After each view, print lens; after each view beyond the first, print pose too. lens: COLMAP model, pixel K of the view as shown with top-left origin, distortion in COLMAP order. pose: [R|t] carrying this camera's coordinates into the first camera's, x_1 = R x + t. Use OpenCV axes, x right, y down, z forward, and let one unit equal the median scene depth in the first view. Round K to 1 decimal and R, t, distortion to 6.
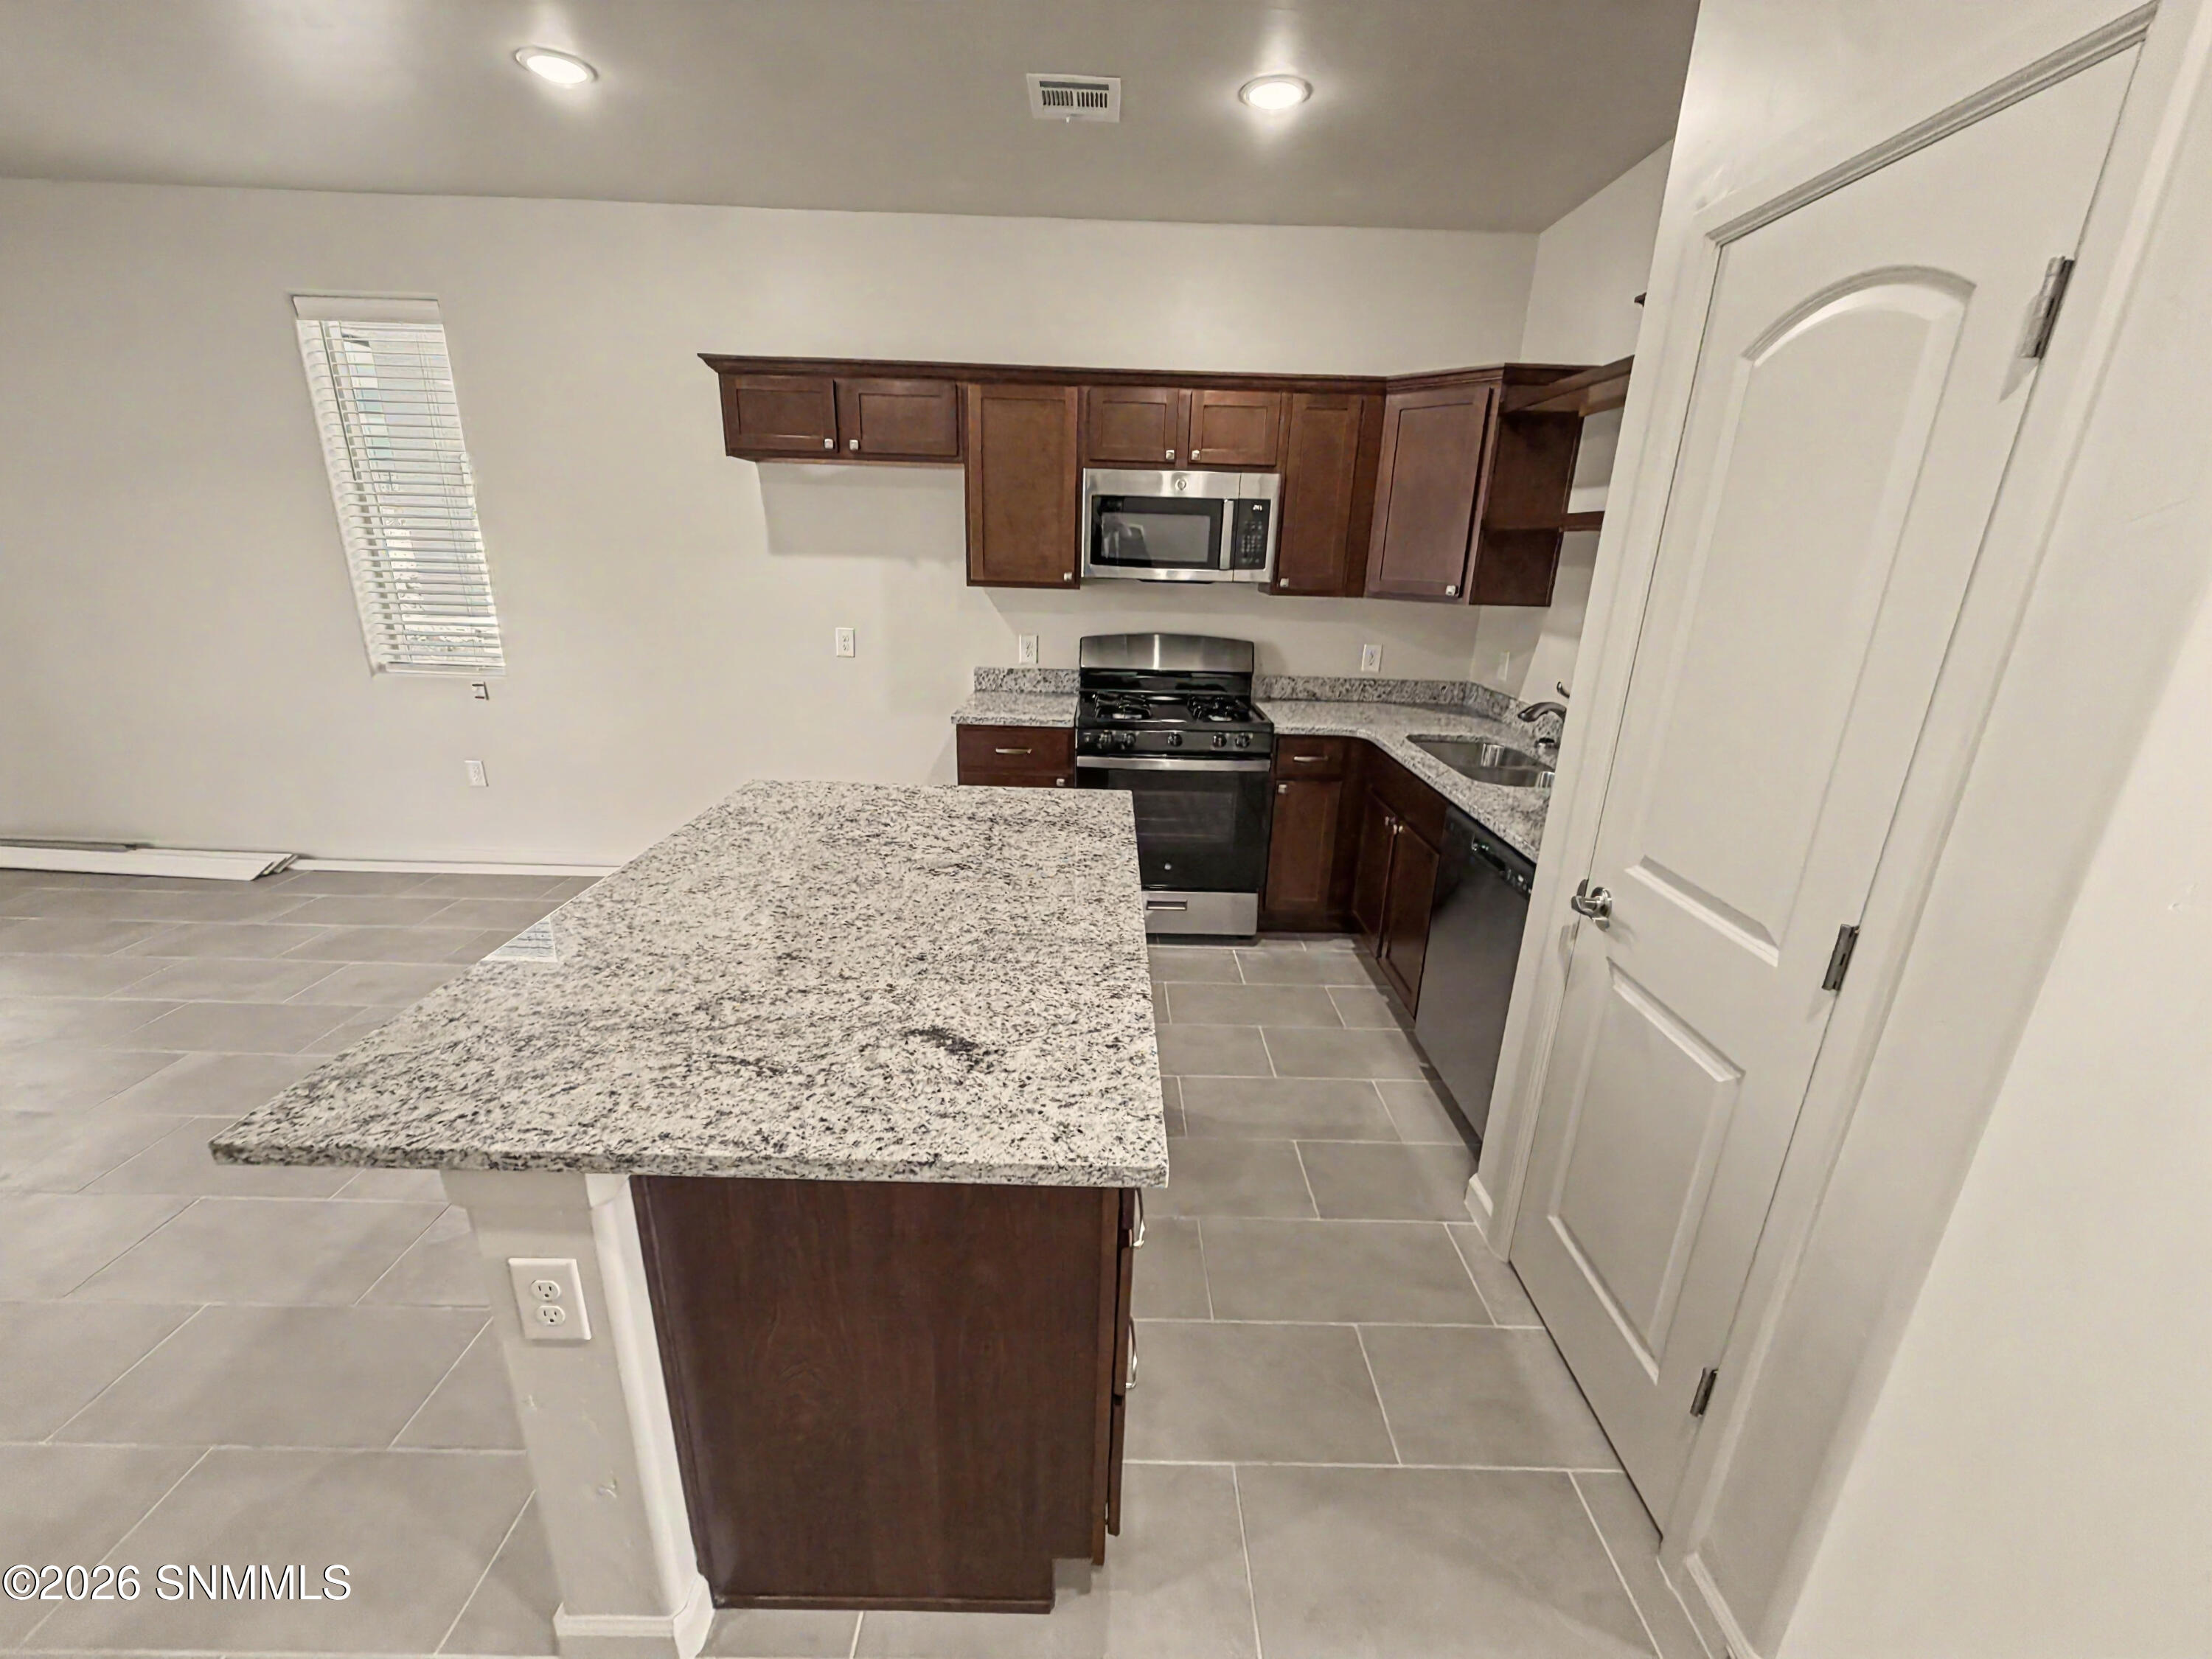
lens RADIAL K [[871.5, 0, 1110.6], [0, 871.5, 830.6], [0, 0, 1]] dist [-0.000913, -0.000102]
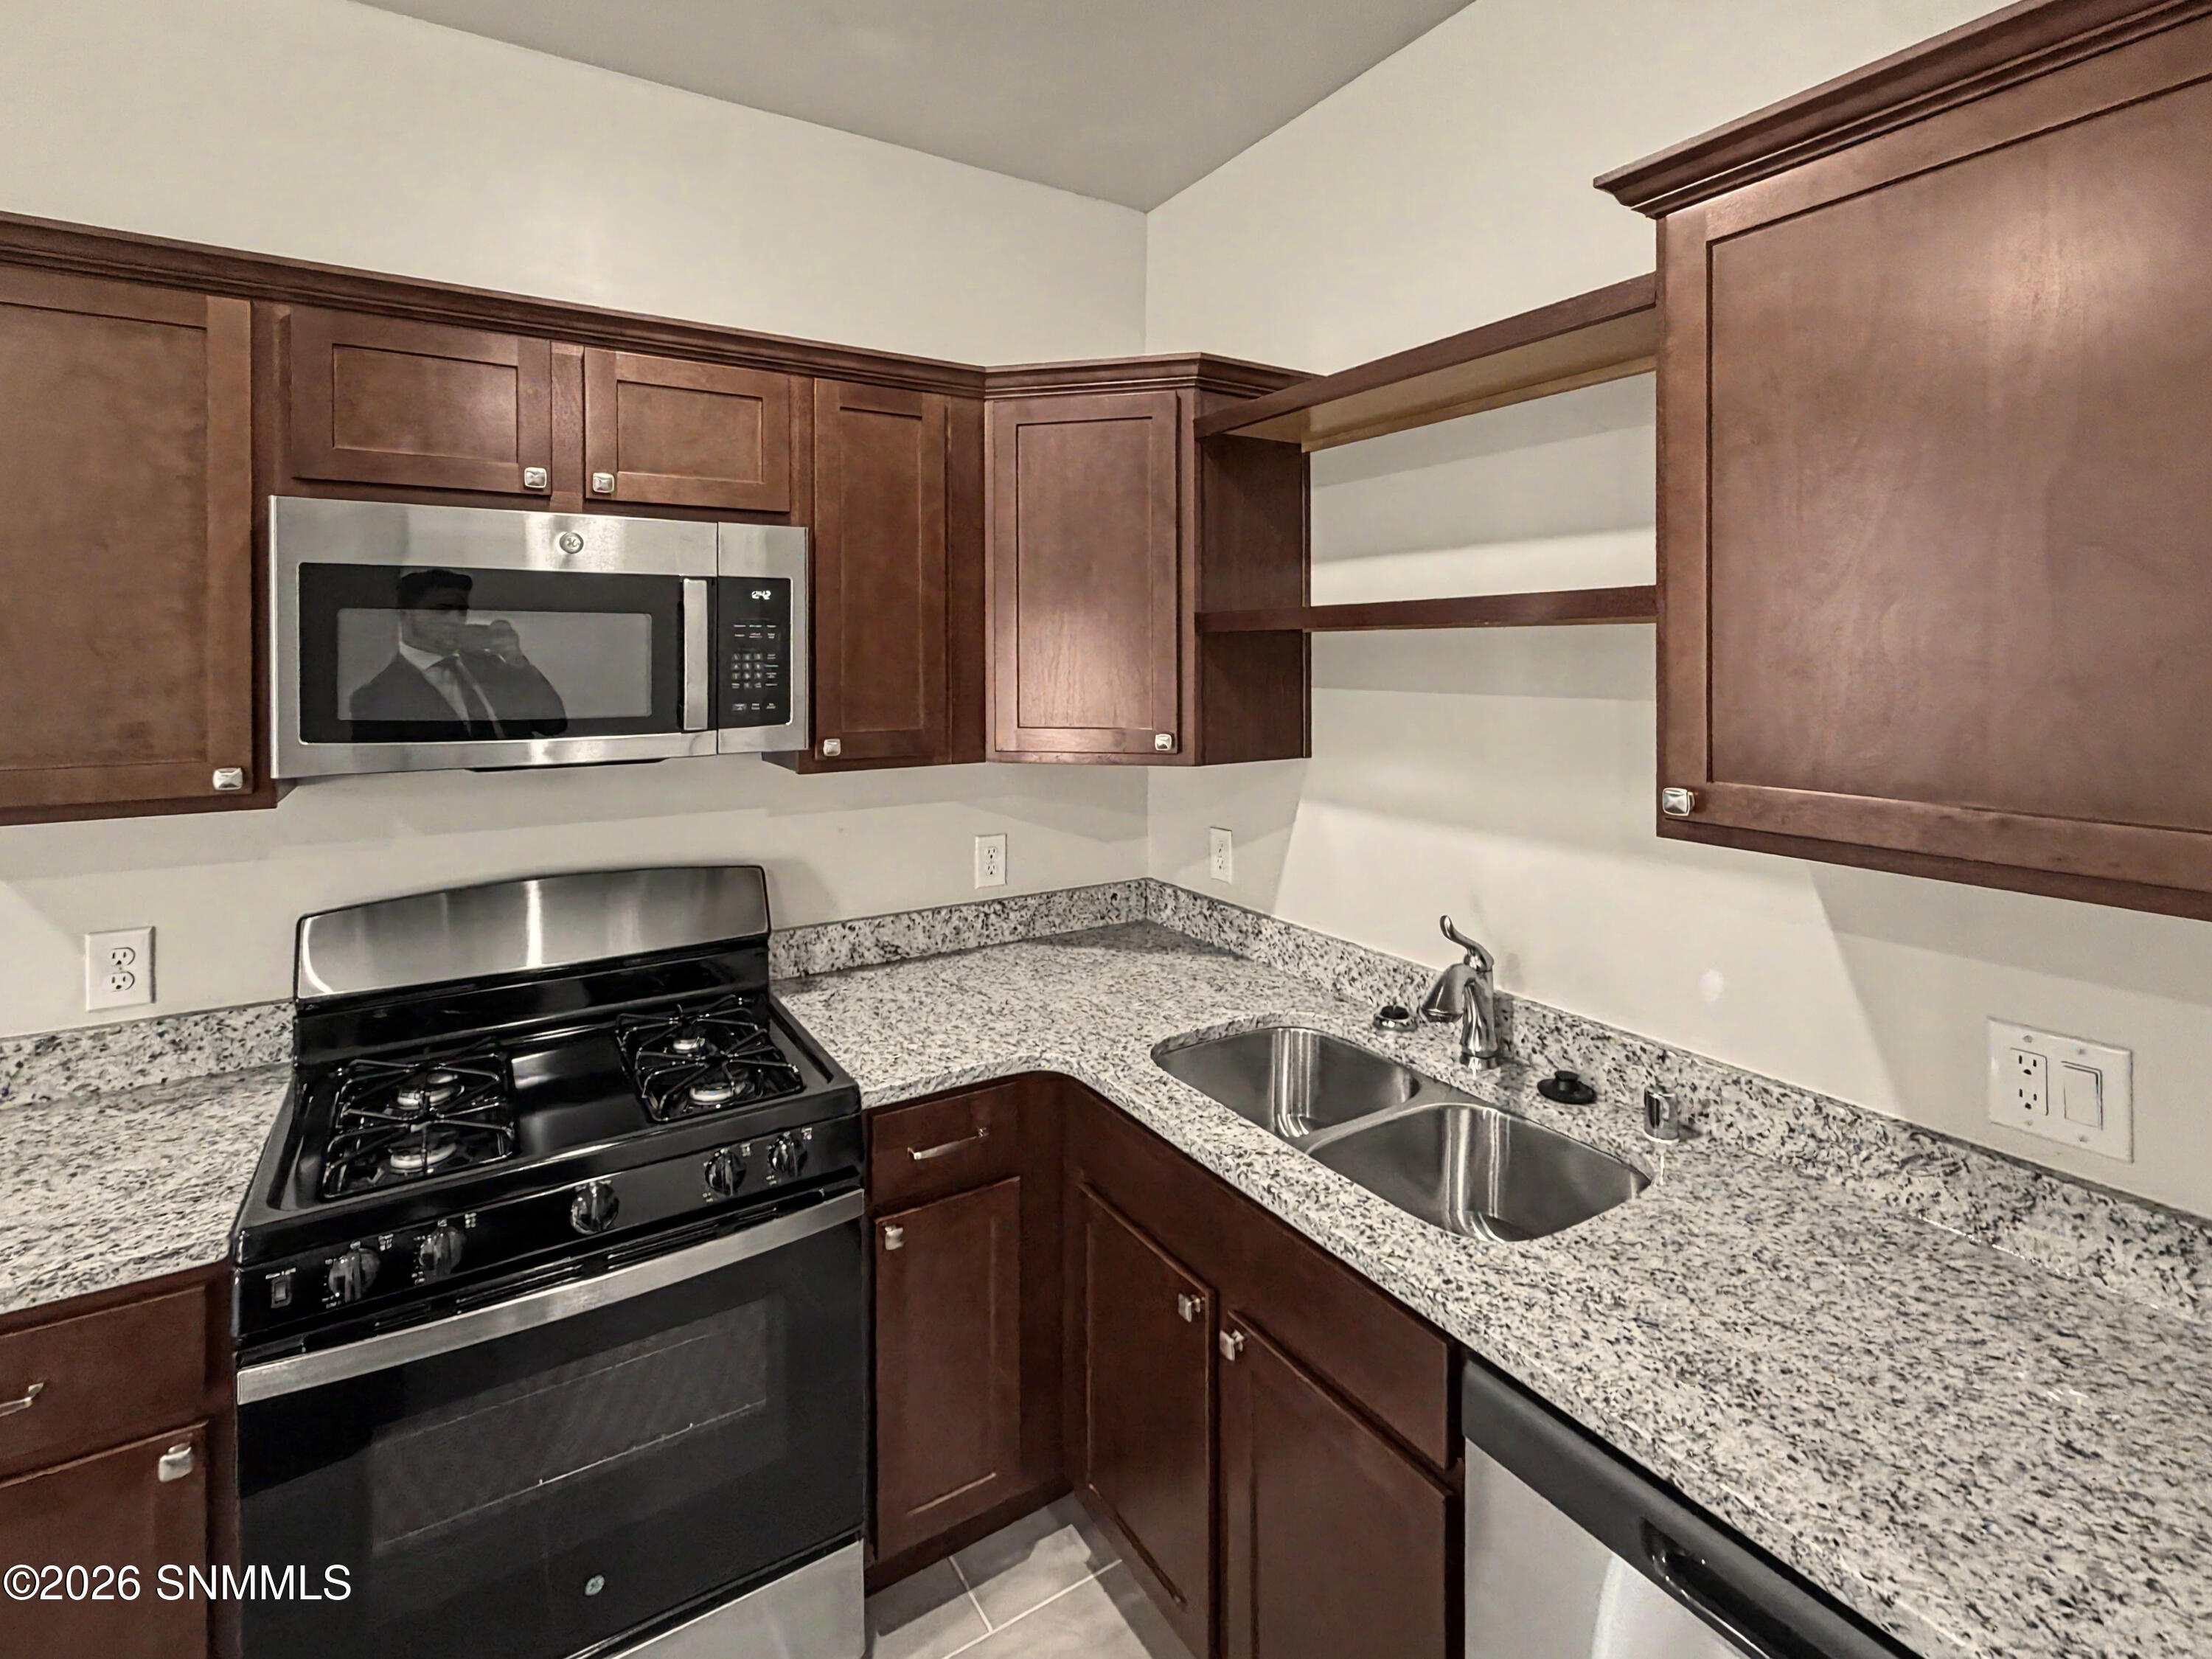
lens RADIAL K [[1037.1, 0, 1111.1], [0, 1037.1, 654.7], [0, 0, 1]] dist [0.001388, -0.002368]
pose [[0.848990, -0.031798, 0.527452, 0.037002], [0.190349, 0.949577, -0.249141, -0.171696], [-0.492934, 0.311918, 0.812234, 0.481382]]
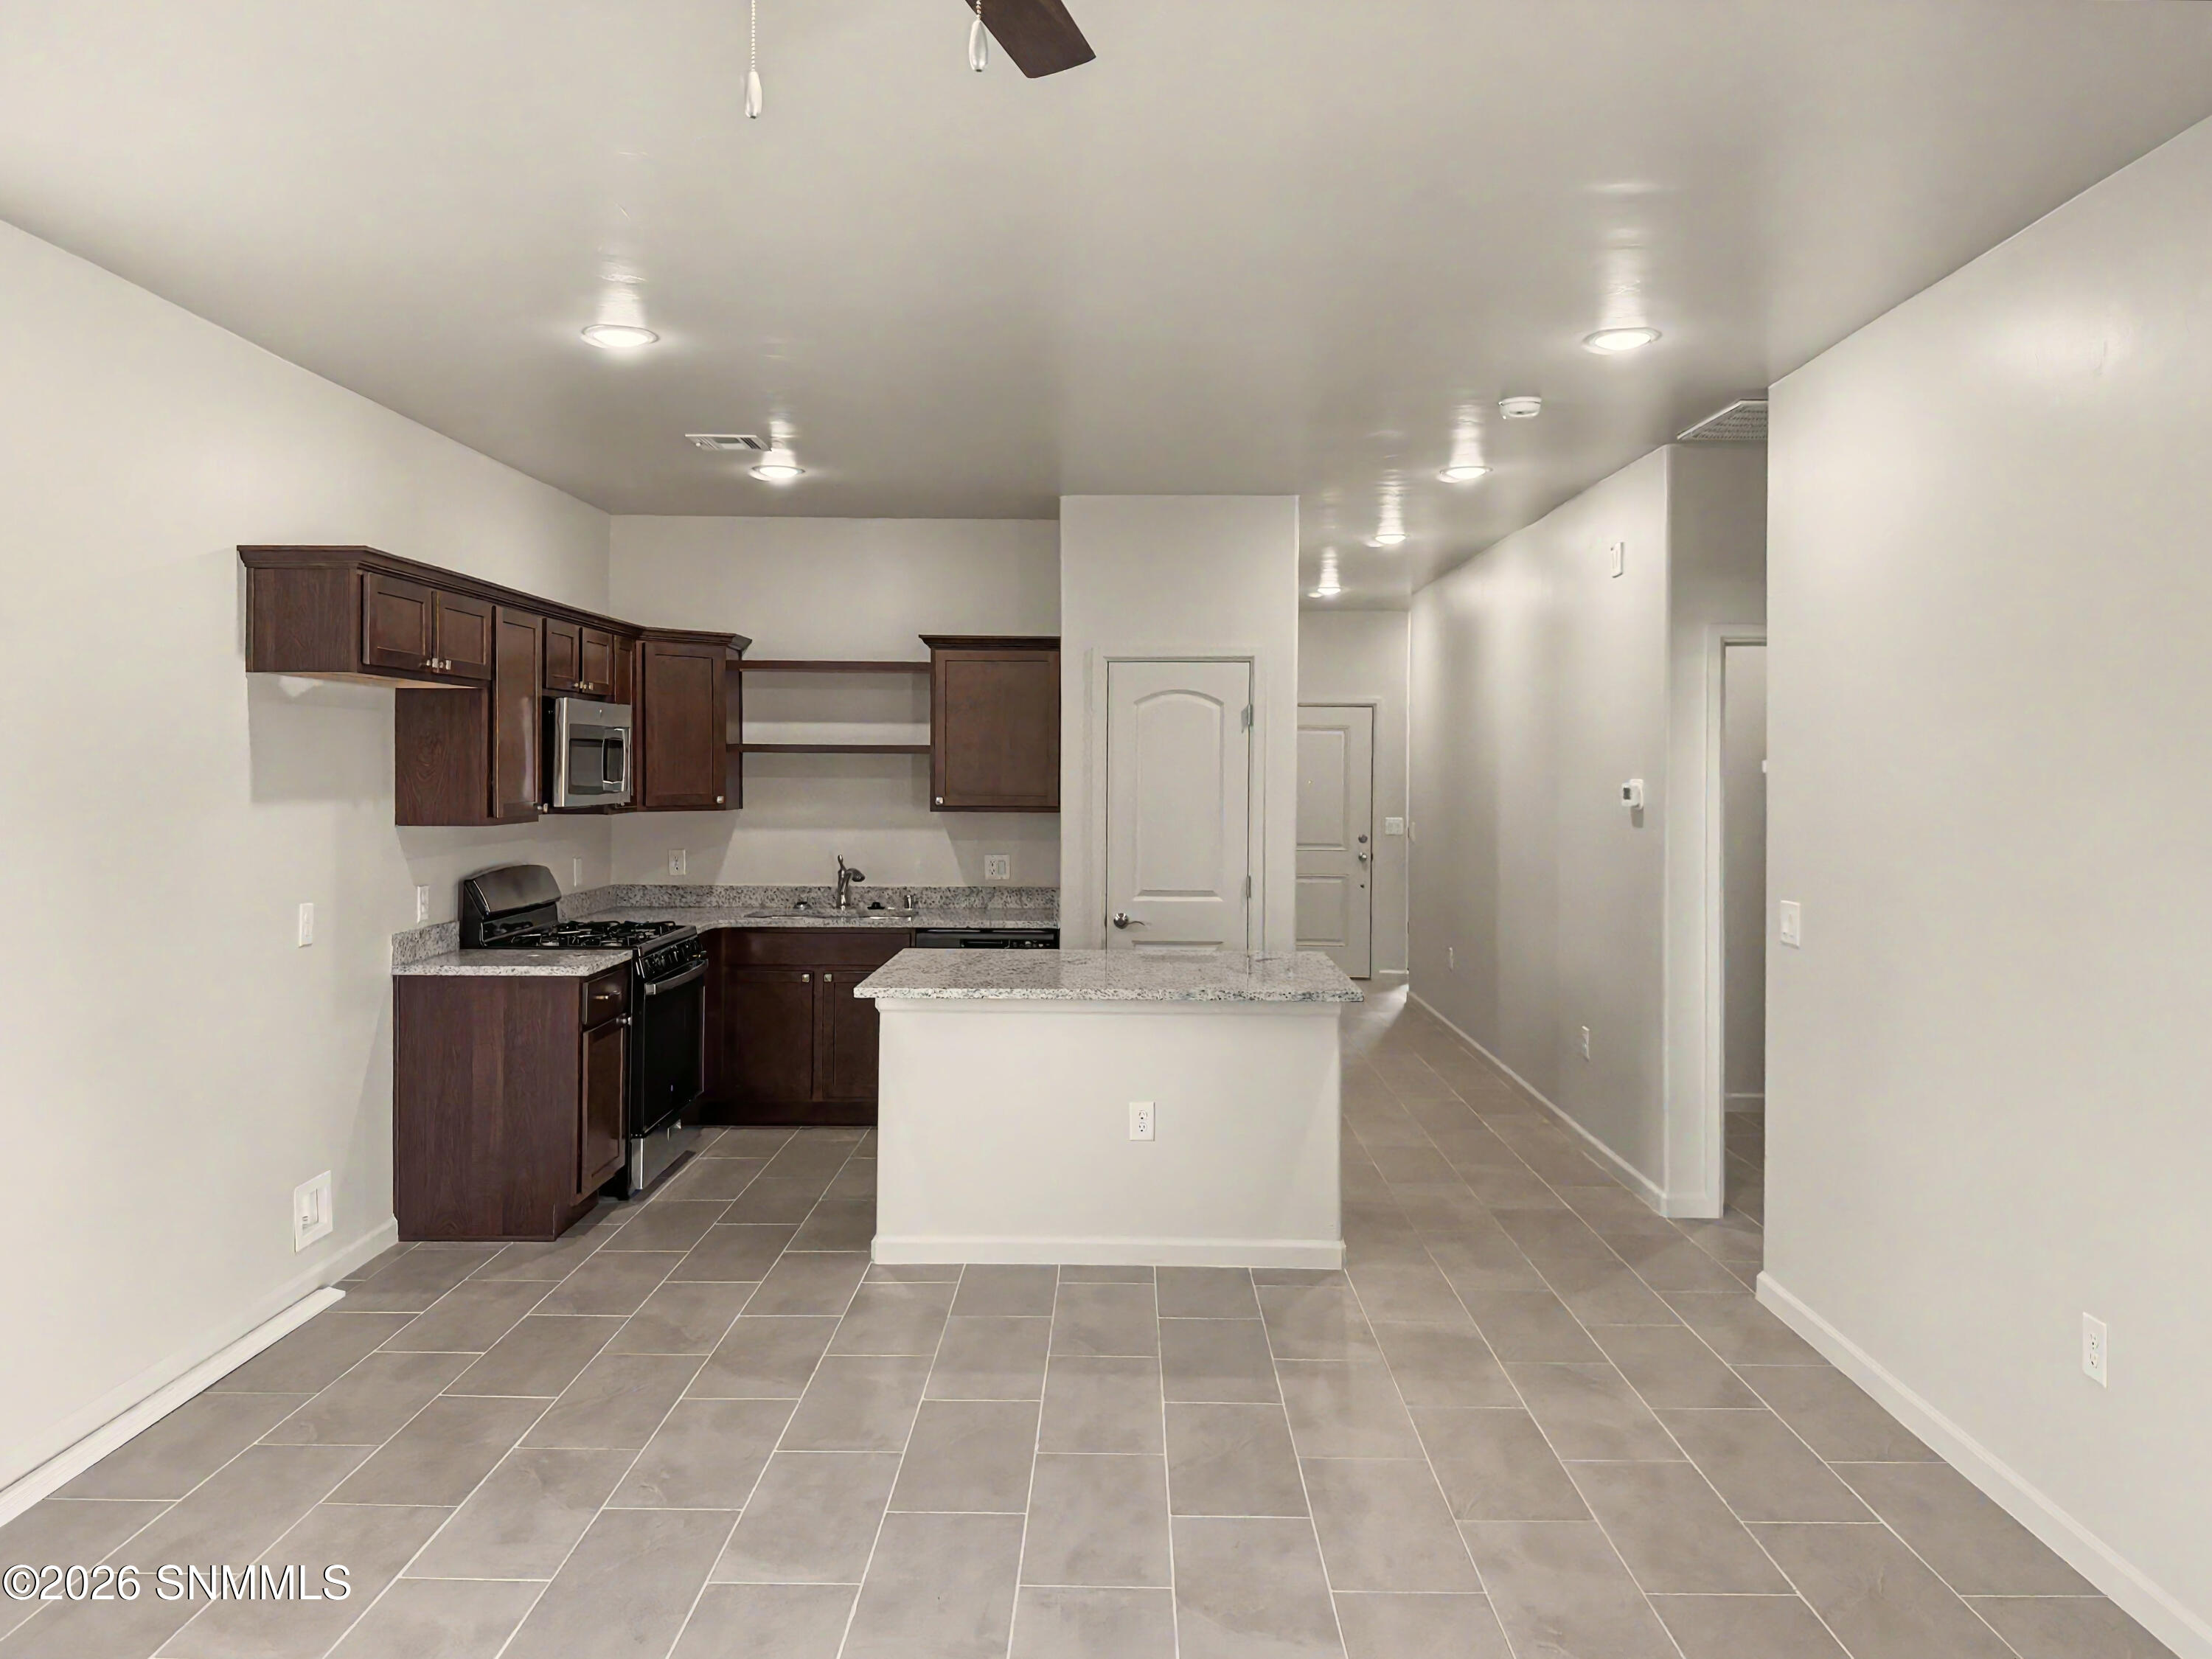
lens RADIAL K [[1613.4, 0, 1074.1], [0, 1613.4, 787.6], [0, 0, 1]] dist [0.068247, -0.022595]
pose [[0.035270, -0.042172, 0.998488, -1.778563], [0.306966, 0.951268, 0.029335, -0.200146], [-0.951067, 0.305467, 0.046496, 0.409084]]
